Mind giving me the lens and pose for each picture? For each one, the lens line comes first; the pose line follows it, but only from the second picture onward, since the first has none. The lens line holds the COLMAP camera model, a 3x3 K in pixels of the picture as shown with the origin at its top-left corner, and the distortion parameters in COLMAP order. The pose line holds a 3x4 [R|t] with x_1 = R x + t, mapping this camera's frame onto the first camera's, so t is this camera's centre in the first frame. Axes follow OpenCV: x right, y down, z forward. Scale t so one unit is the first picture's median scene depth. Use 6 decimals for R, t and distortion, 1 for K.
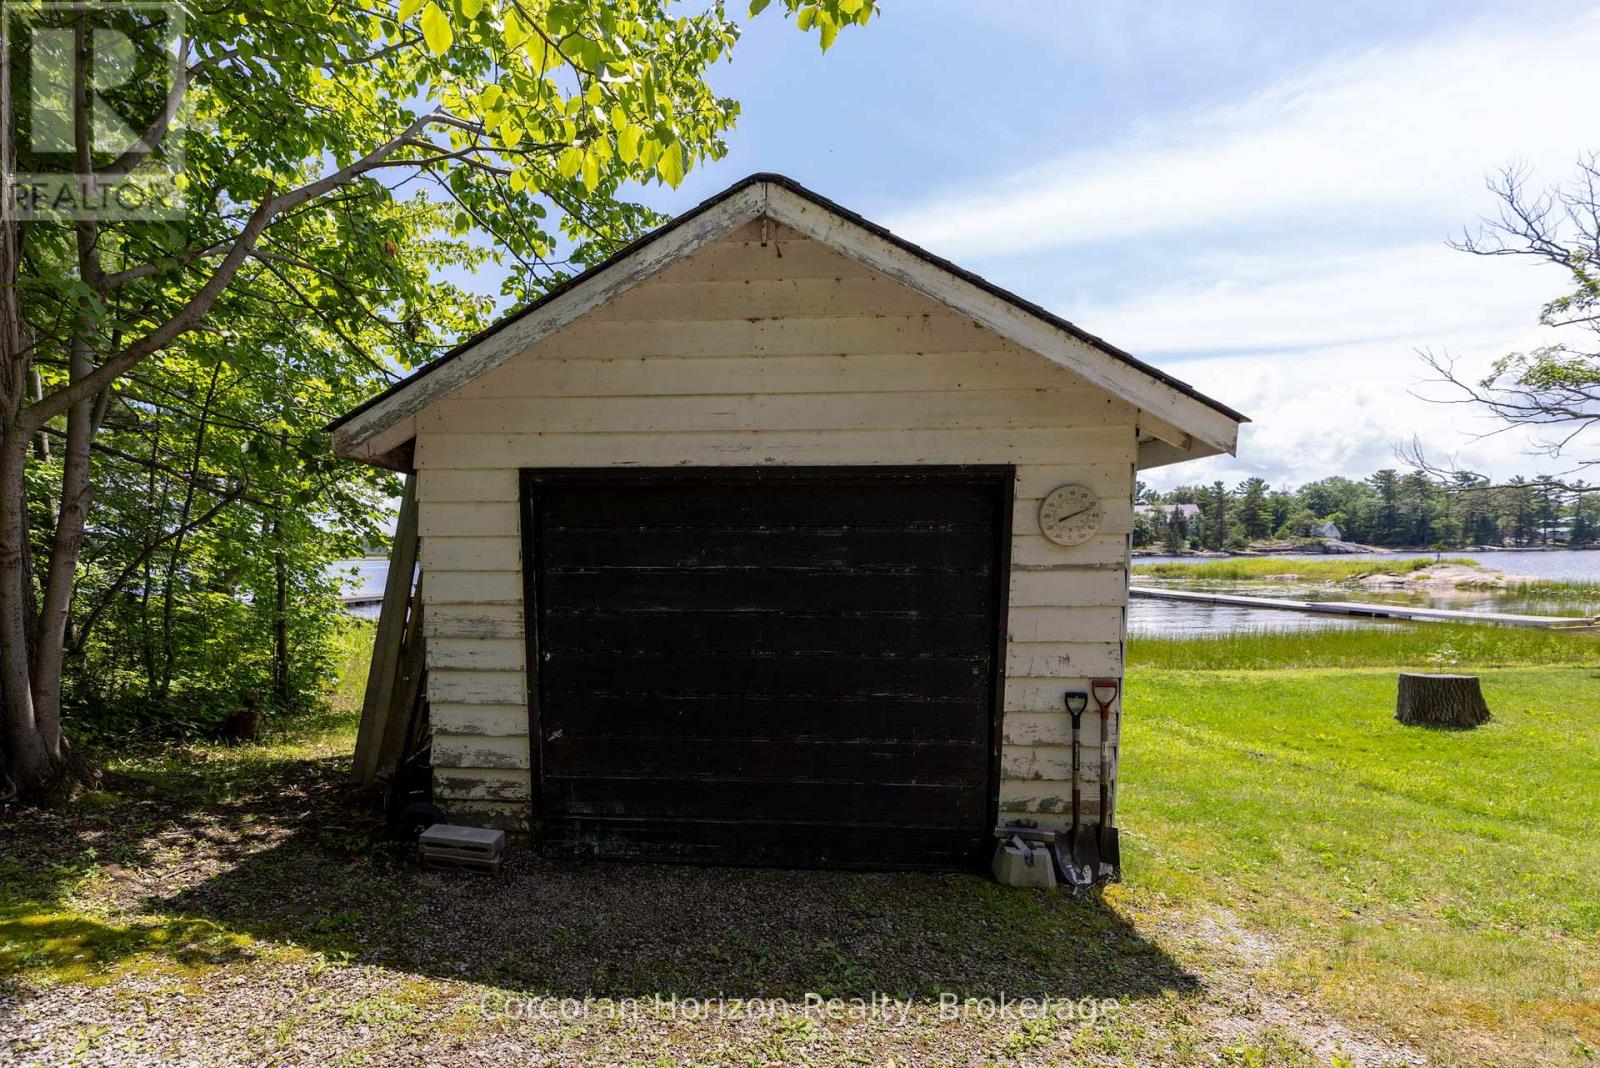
lens RADIAL K [[750.5, 0, 799.9], [0, 750.5, 660.6], [0, 0, 1]] dist [0.001825, 0.000271]
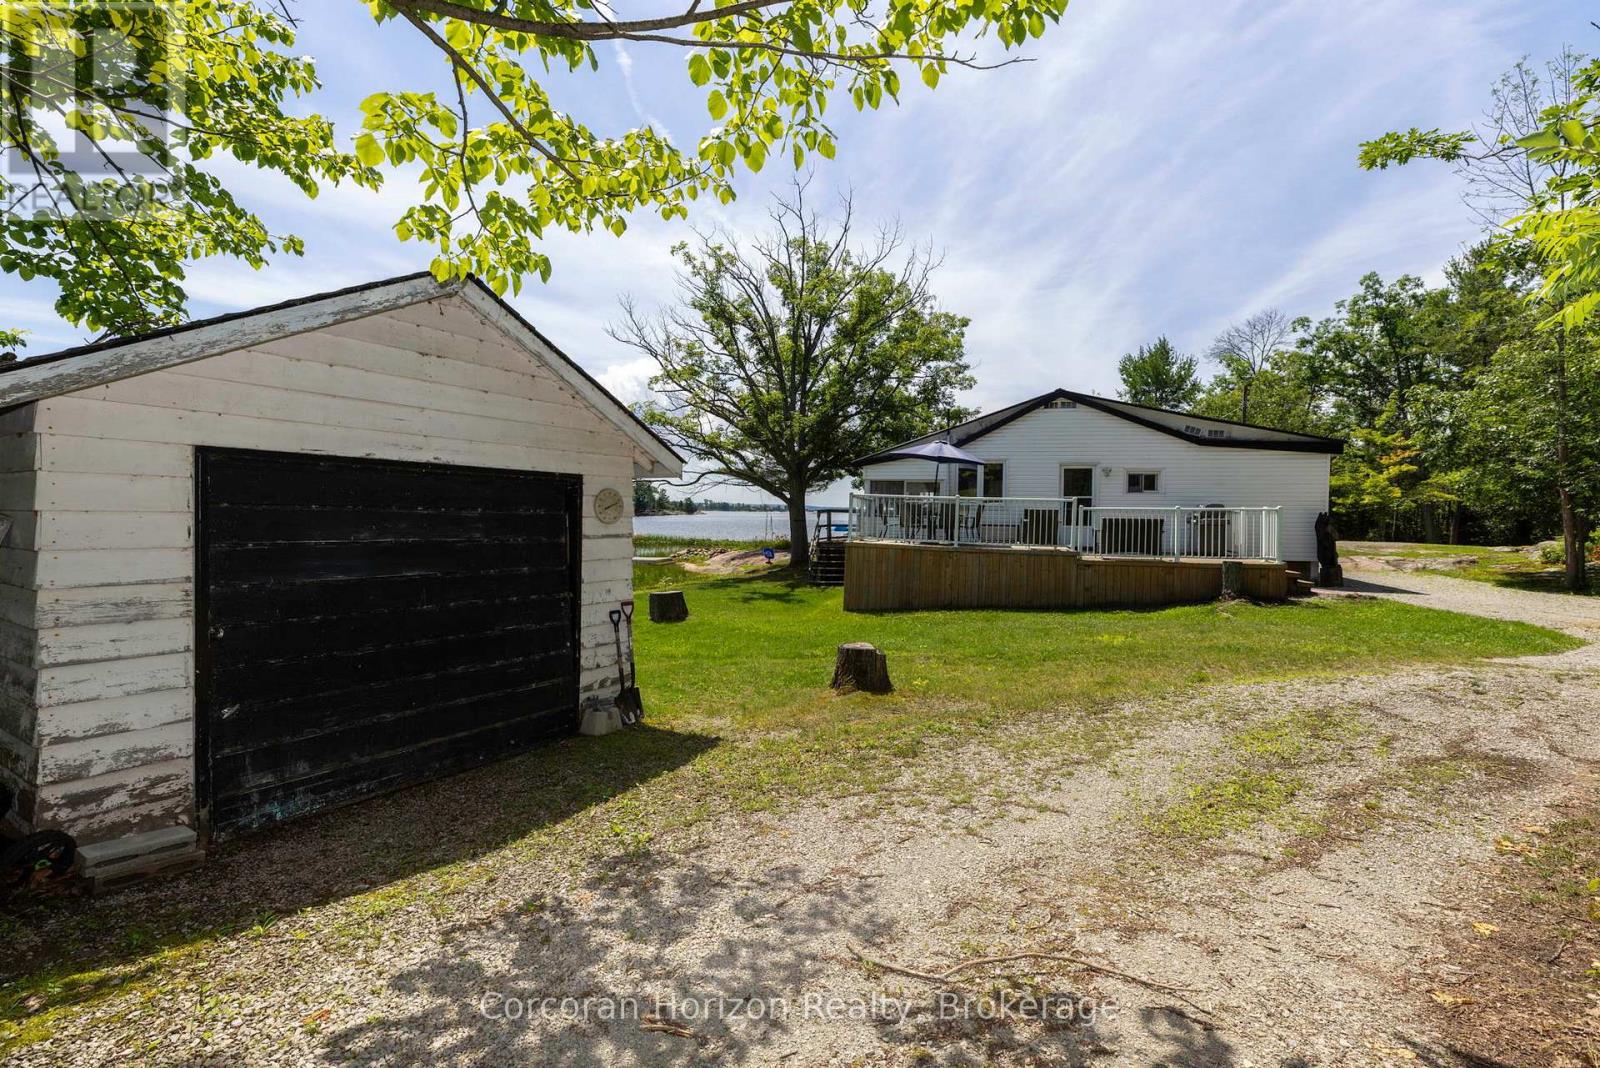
lens RADIAL K [[744.1, 0, 800.0], [0, 744.1, 534.0], [0, 0, 1]] dist [0.000038, -0.000043]
pose [[0.468782, -0.012074, 0.883232, -0.870962], [0.109267, 0.993019, -0.044419, -0.007351], [-0.876530, 0.117331, 0.466829, -0.150963]]
